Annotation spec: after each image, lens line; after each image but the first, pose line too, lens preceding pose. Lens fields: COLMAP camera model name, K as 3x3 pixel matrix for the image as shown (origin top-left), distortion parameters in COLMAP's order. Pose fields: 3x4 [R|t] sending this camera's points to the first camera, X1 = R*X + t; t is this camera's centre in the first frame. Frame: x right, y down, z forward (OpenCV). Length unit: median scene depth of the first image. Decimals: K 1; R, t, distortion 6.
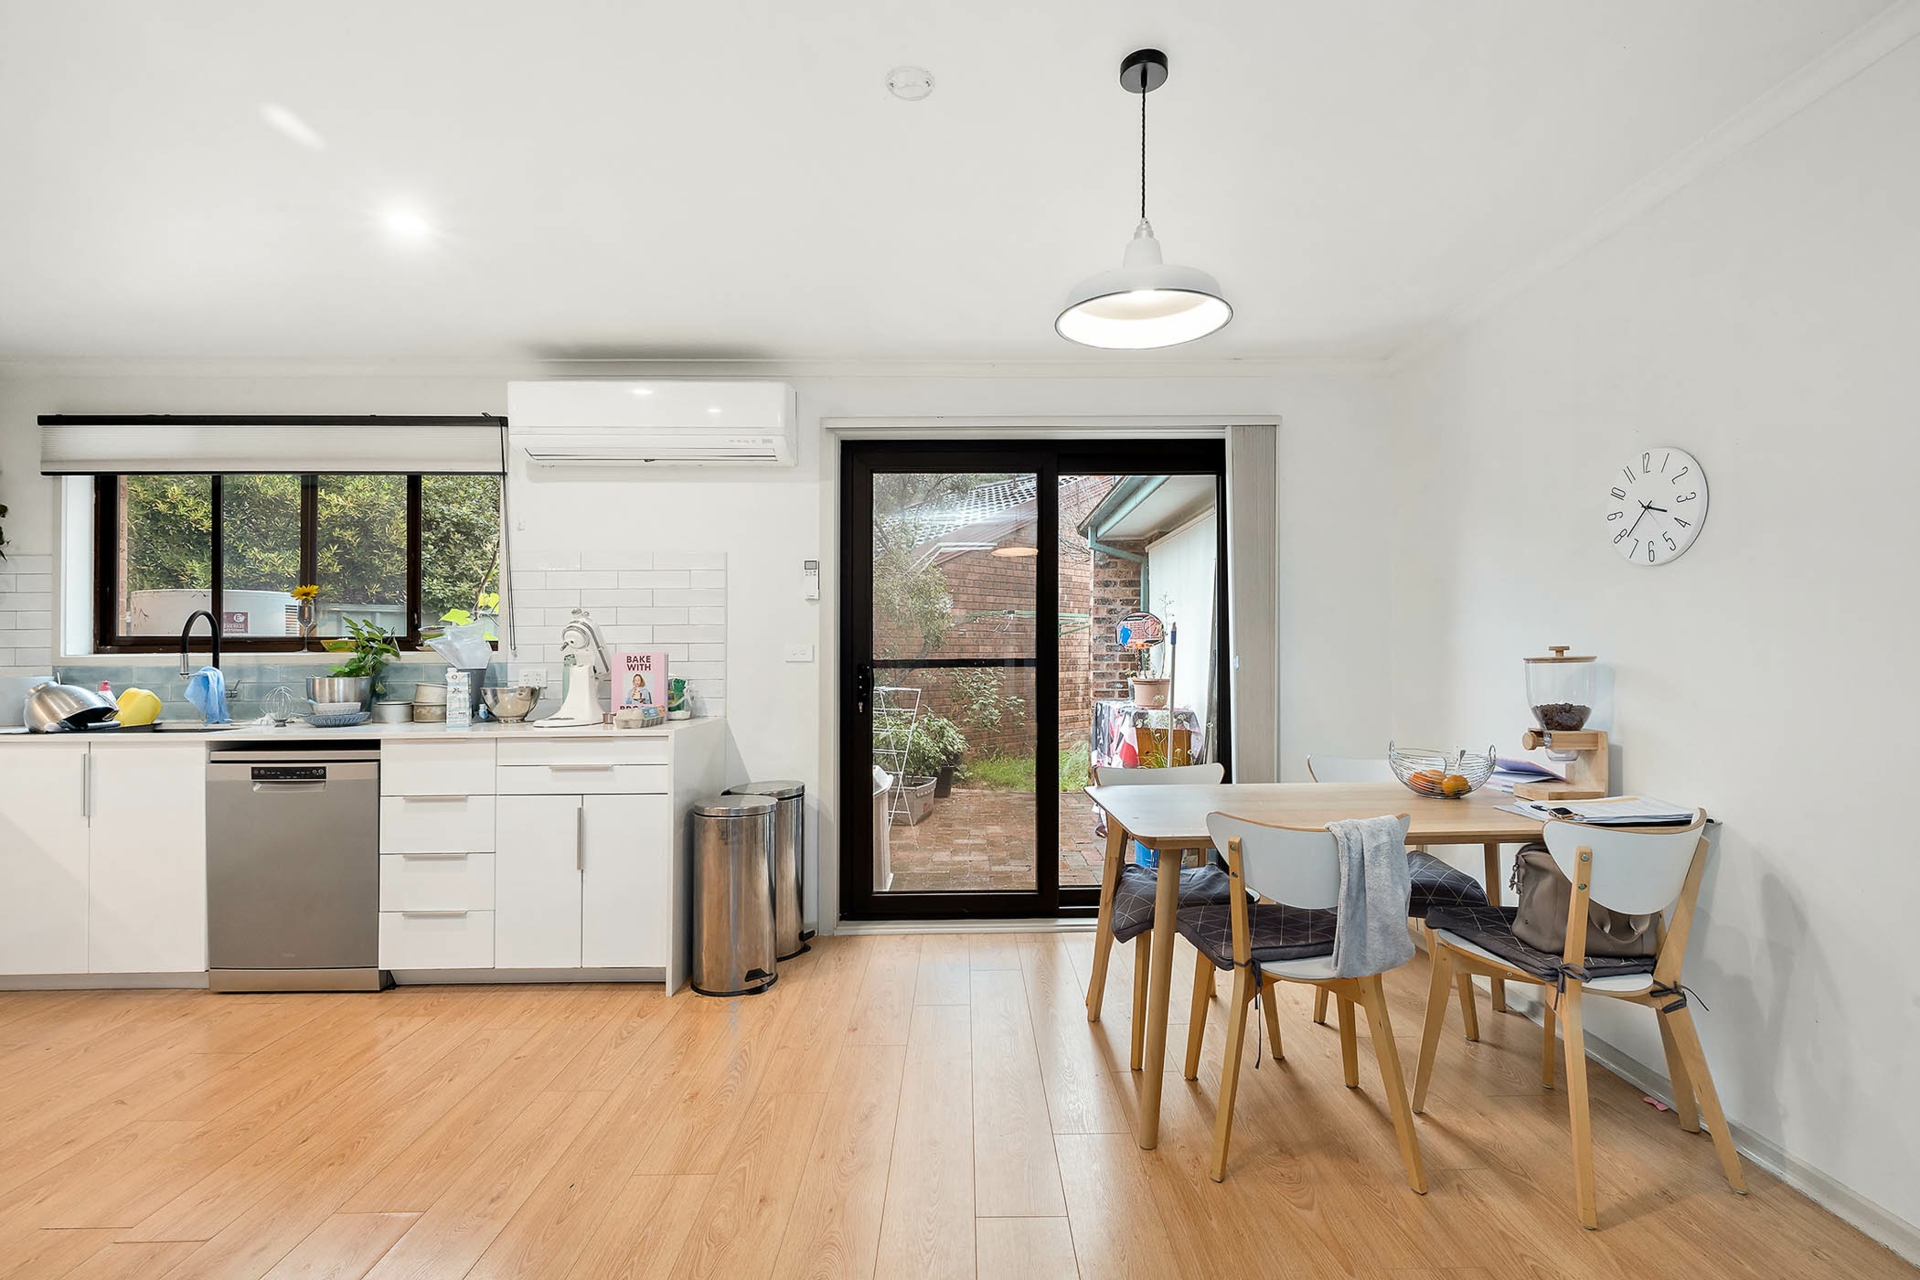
lens RADIAL K [[863.6, 0, 965.2], [0, 863.6, 637.9], [0, 0, 1]] dist [0.000485, 0.000099]
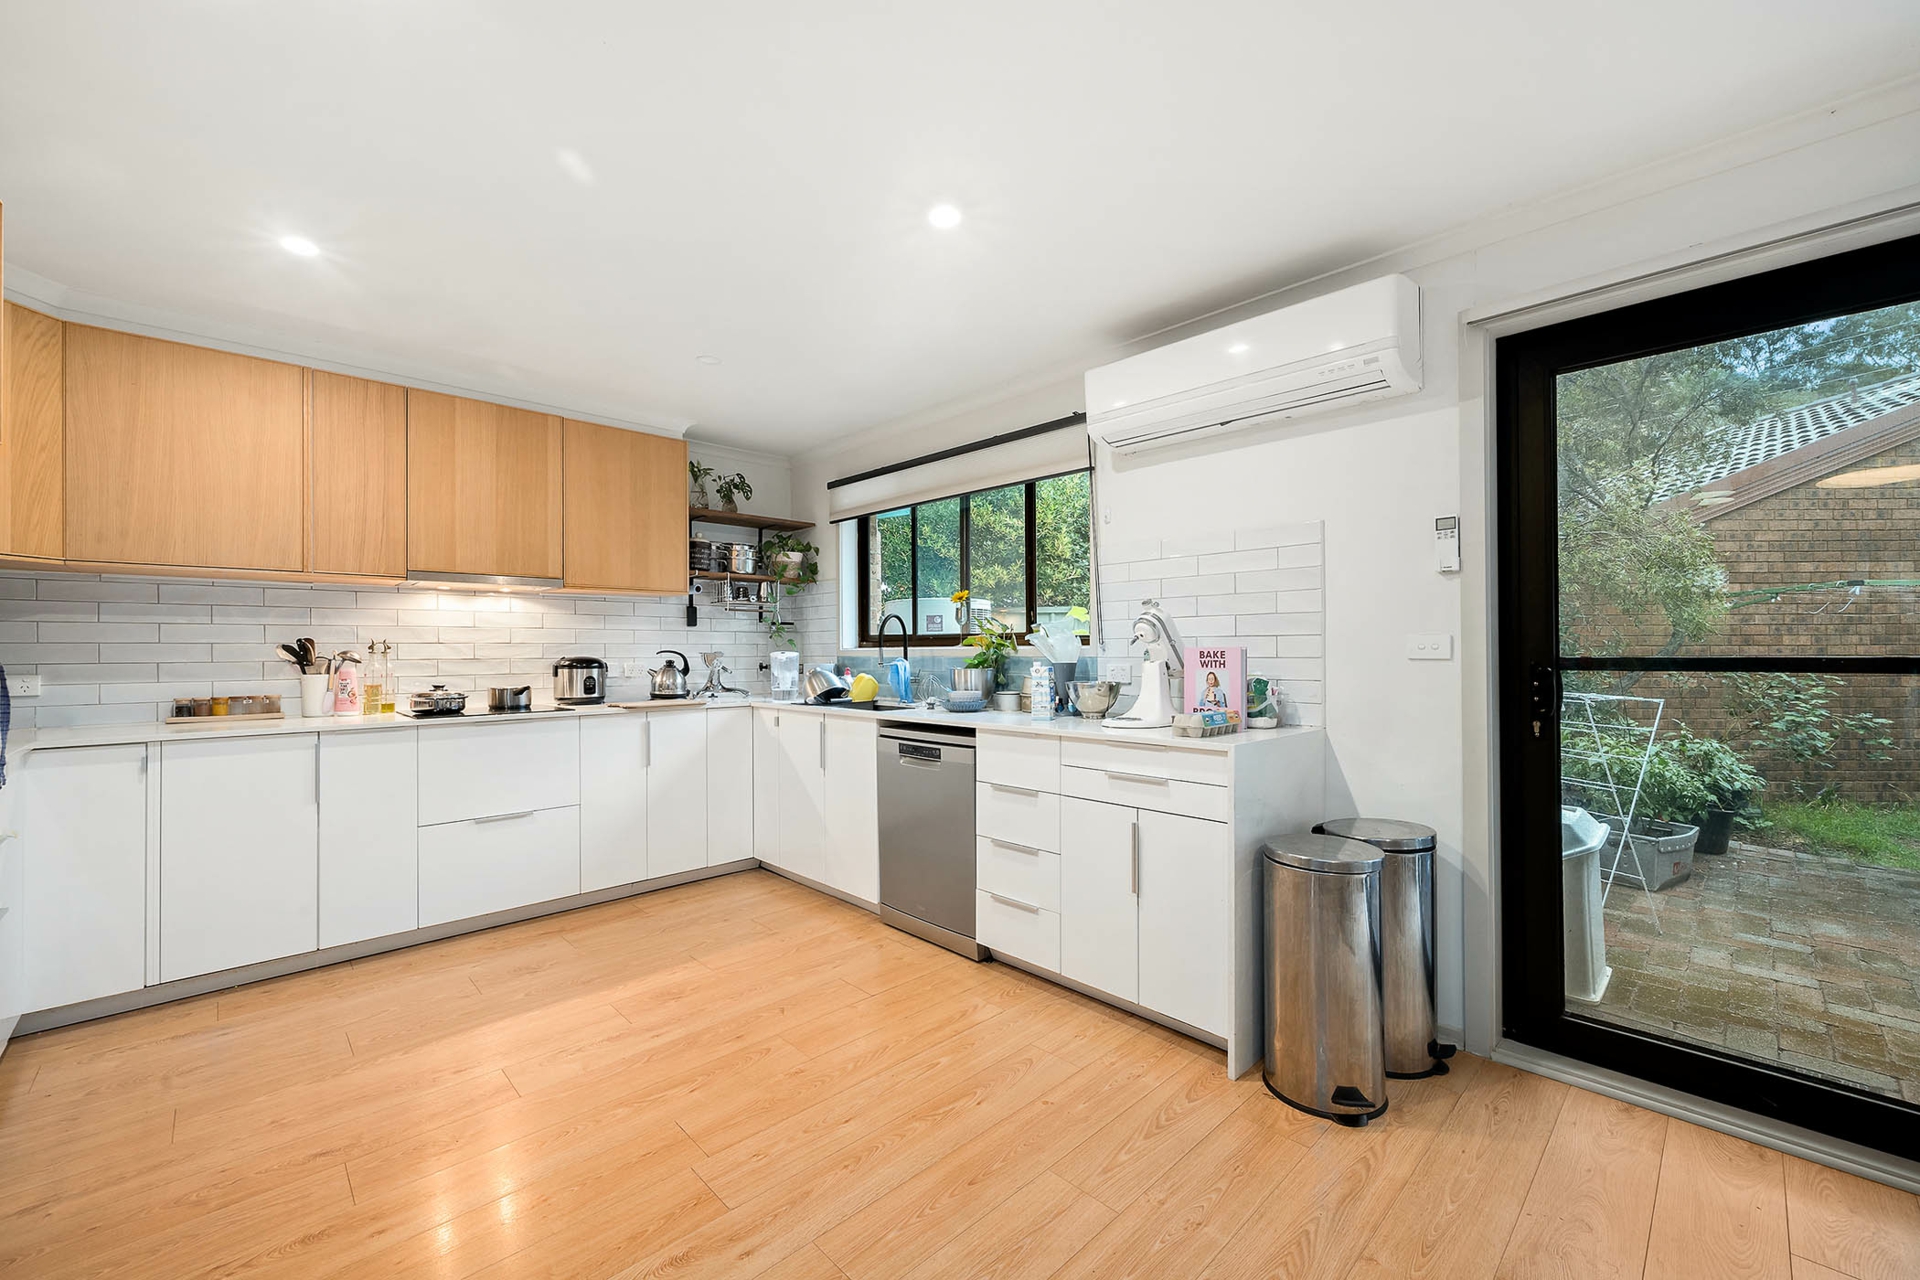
lens RADIAL K [[765.7, 0, 958.2], [0, 765.7, 637.5], [0, 0, 1]] dist [0.001345, 0.001256]
pose [[0.696340, -0.009065, -0.717654, -0.006499], [0.013330, 0.999911, 0.000304, 0.003746], [0.717588, -0.009778, 0.696399, 0.279228]]
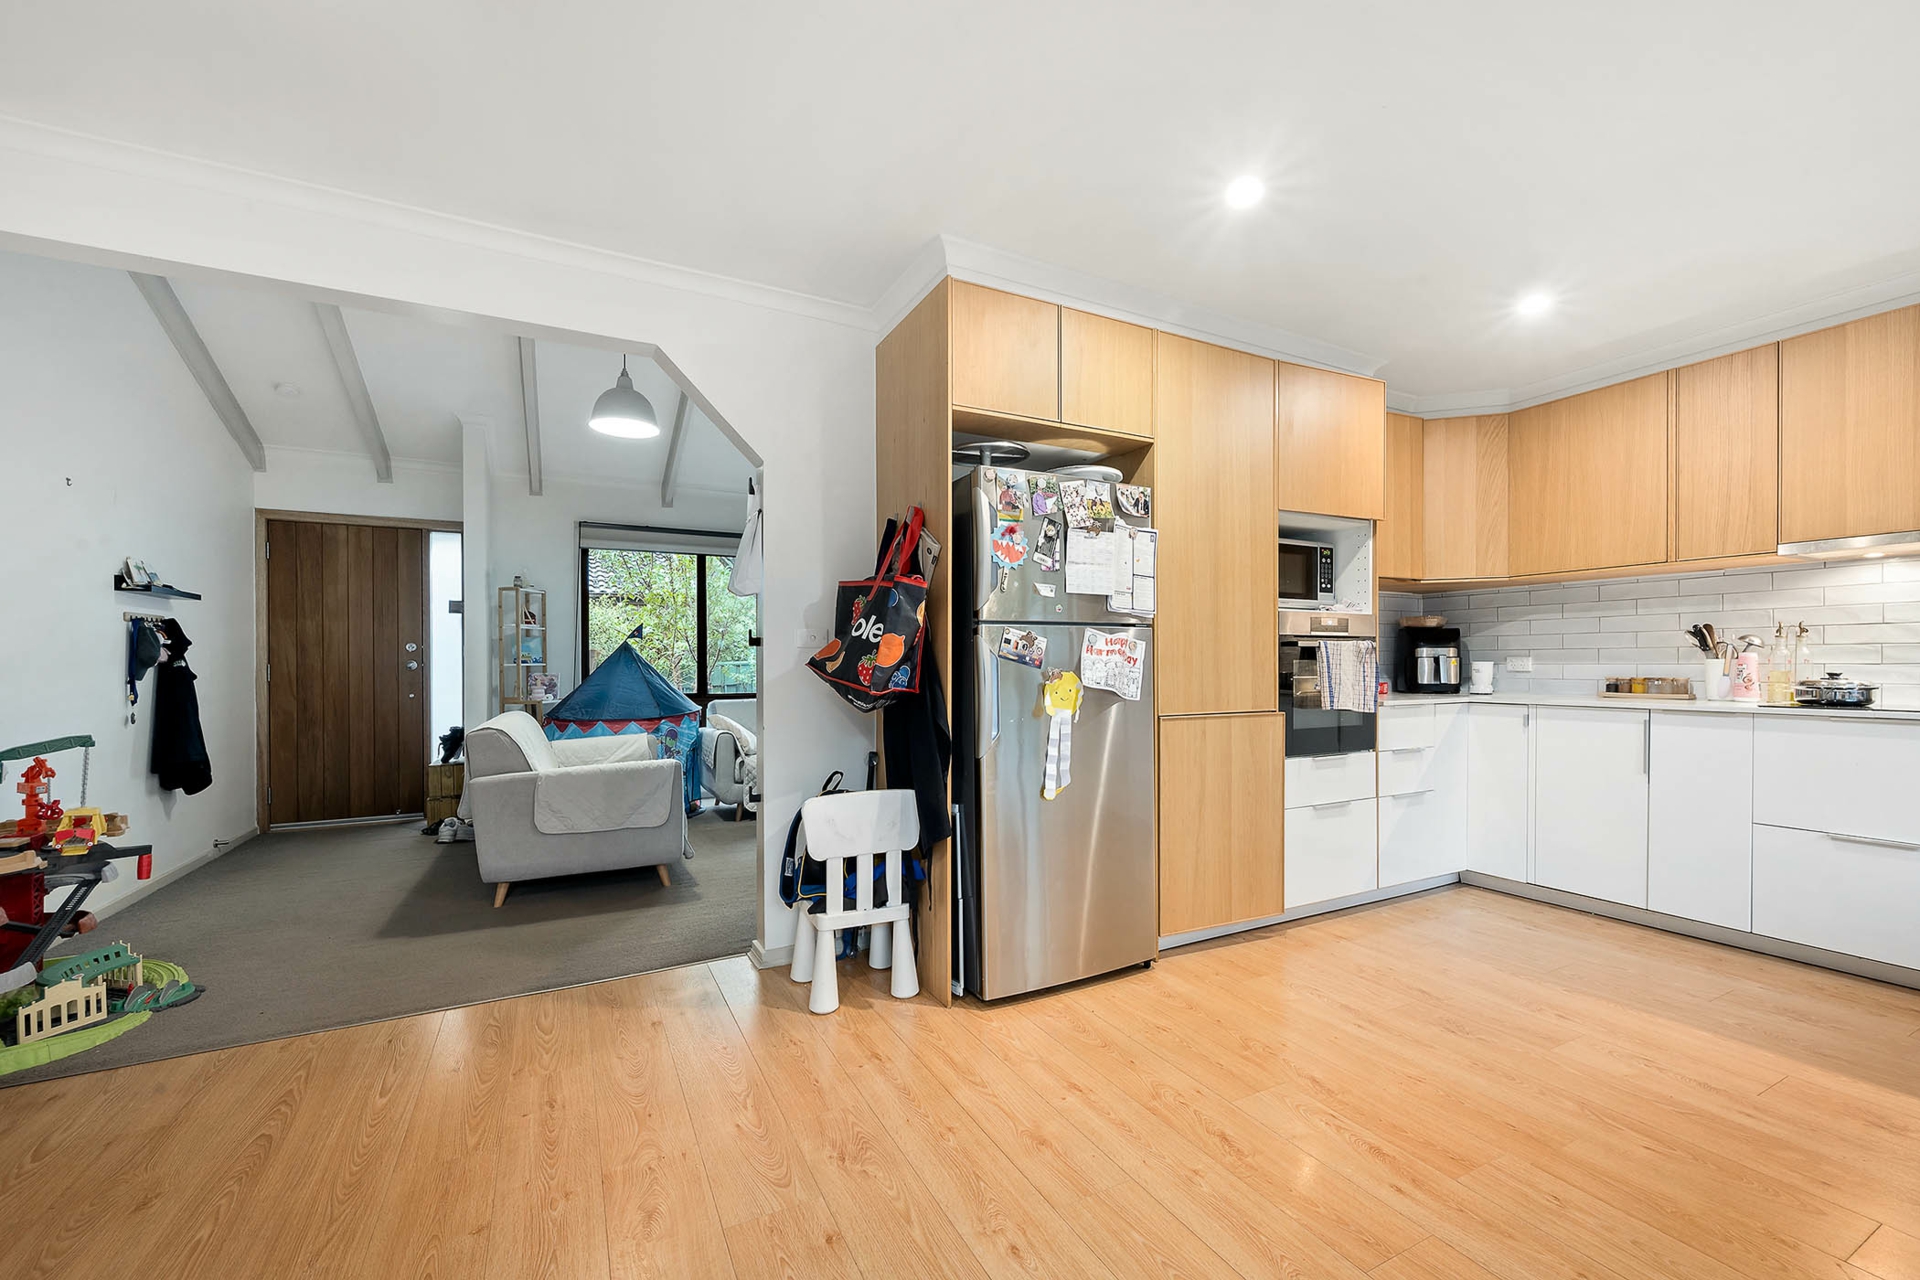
lens RADIAL K [[765.7, 0, 985.0], [0, 765.7, 663.5], [0, 0, 1]] dist [0.001345, 0.001256]
pose [[-0.872394, 0.010561, -0.488690, 0.031795], [0.018657, 0.999757, -0.011700, 0.039286], [0.488448, -0.019324, -0.872379, 0.772899]]
